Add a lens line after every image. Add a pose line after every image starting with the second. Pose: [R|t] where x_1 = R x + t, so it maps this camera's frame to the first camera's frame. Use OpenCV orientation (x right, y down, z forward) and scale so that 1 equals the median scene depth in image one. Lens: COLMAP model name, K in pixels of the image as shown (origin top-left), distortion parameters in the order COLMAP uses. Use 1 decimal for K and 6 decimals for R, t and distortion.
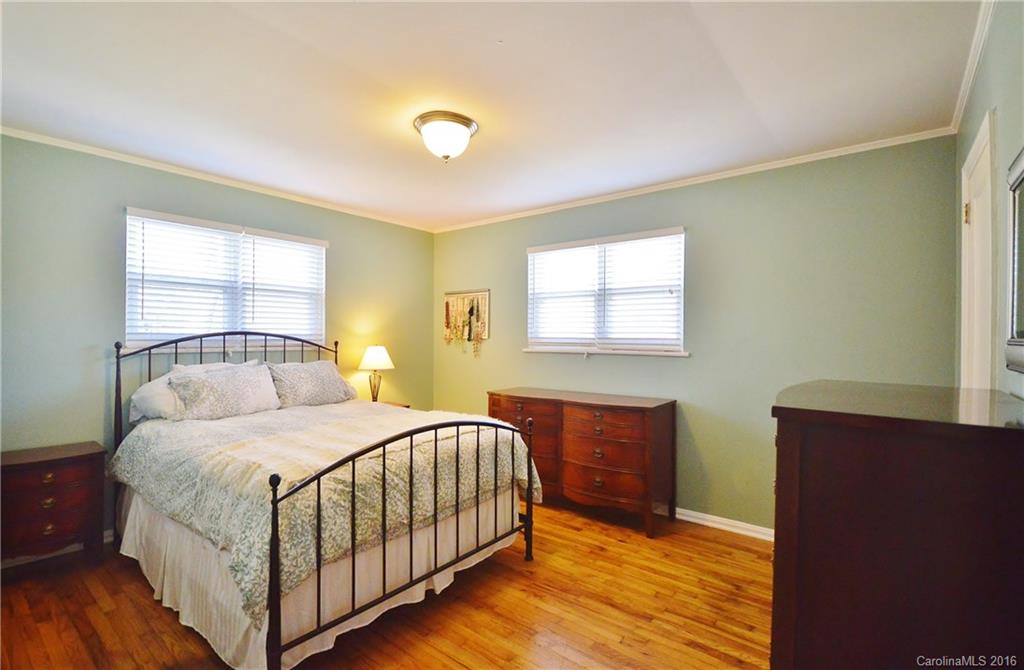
lens RADIAL K [[467.9, 0, 512.0], [0, 467.9, 335.0], [0, 0, 1]] dist [0.004922, 0.000143]
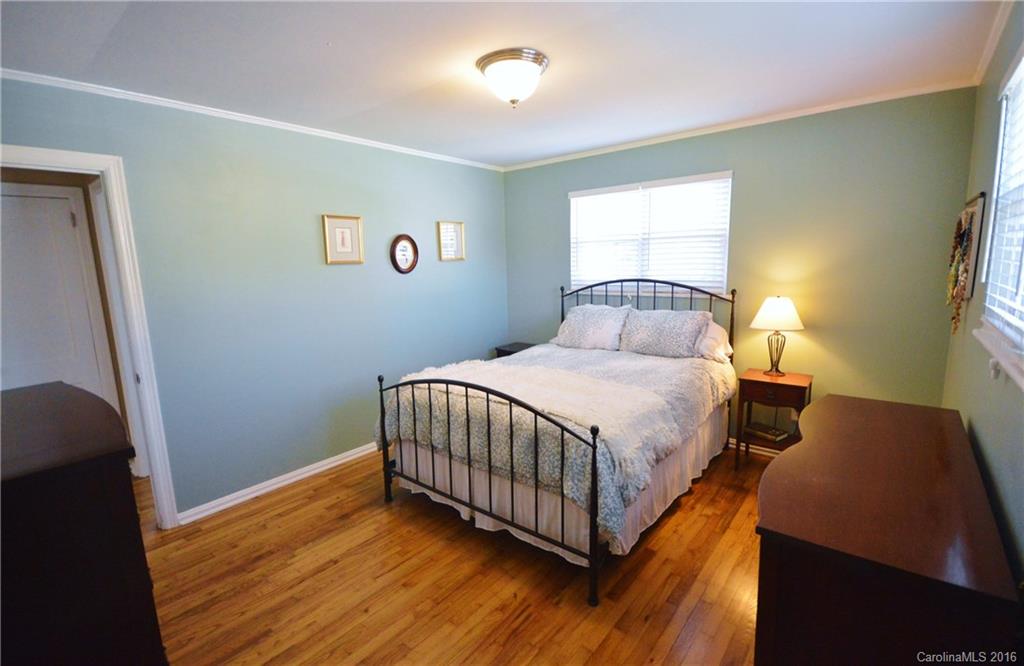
lens RADIAL K [[467.9, 0, 512.0], [0, 467.9, 333.0], [0, 0, 1]] dist [0.004922, 0.000143]
pose [[-0.012986, 0.150609, -0.988508, 0.638794], [0.028362, 0.988249, 0.150197, -0.062348], [0.999513, -0.026085, -0.017105, 0.790602]]
